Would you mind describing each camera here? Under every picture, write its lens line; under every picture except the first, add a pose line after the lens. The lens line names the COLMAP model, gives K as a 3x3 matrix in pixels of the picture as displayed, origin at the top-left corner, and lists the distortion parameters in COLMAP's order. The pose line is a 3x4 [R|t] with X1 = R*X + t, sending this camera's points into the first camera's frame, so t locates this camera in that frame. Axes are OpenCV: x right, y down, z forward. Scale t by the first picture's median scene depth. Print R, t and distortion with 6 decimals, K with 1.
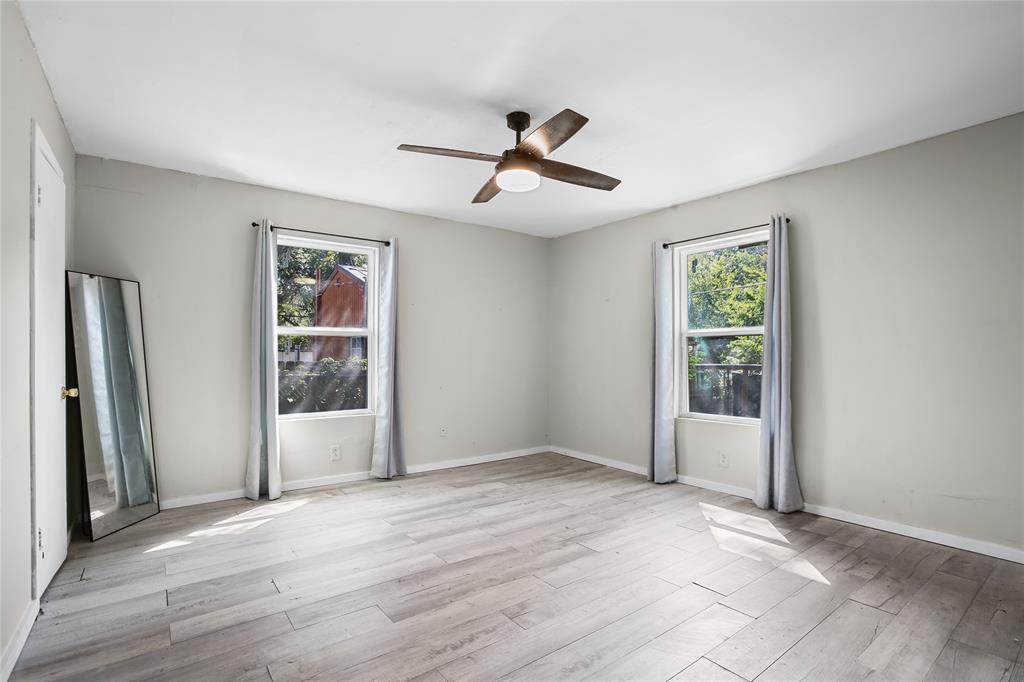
lens RADIAL K [[488.2, 0, 512.7], [0, 488.2, 358.5], [0, 0, 1]] dist [-0.001626, -0.000181]
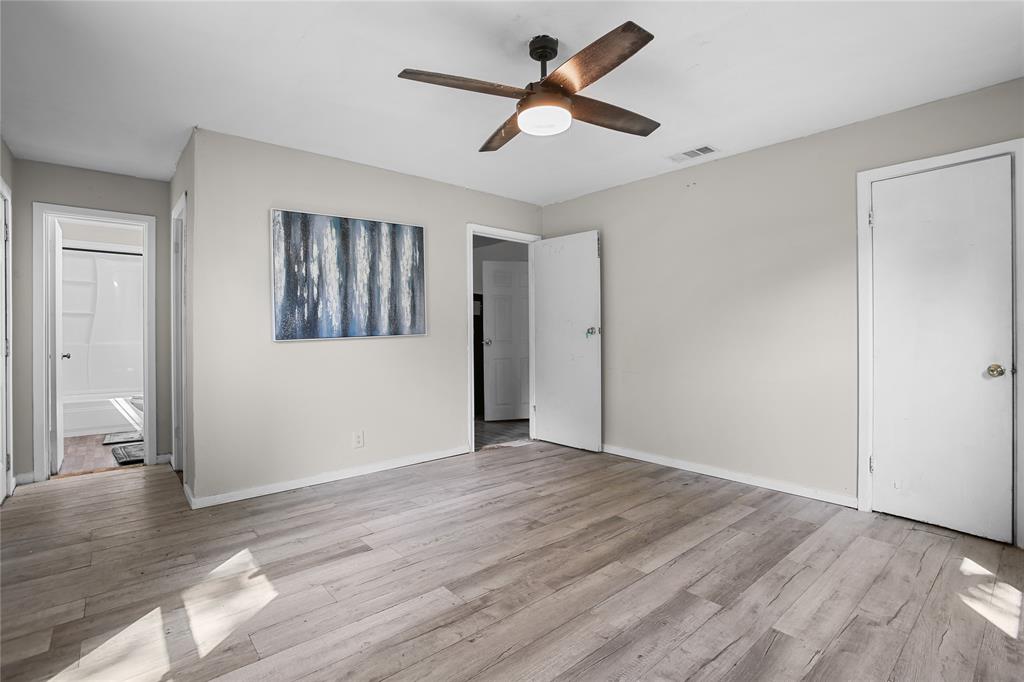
lens RADIAL K [[488.2, 0, 512.7], [0, 488.2, 358.5], [0, 0, 1]] dist [-0.001626, -0.000181]
pose [[-0.998186, 0.003284, -0.060121, 0.115289], [-0.000765, 0.997738, 0.067213, -0.020179], [0.060206, 0.067137, -0.995926, 1.837134]]
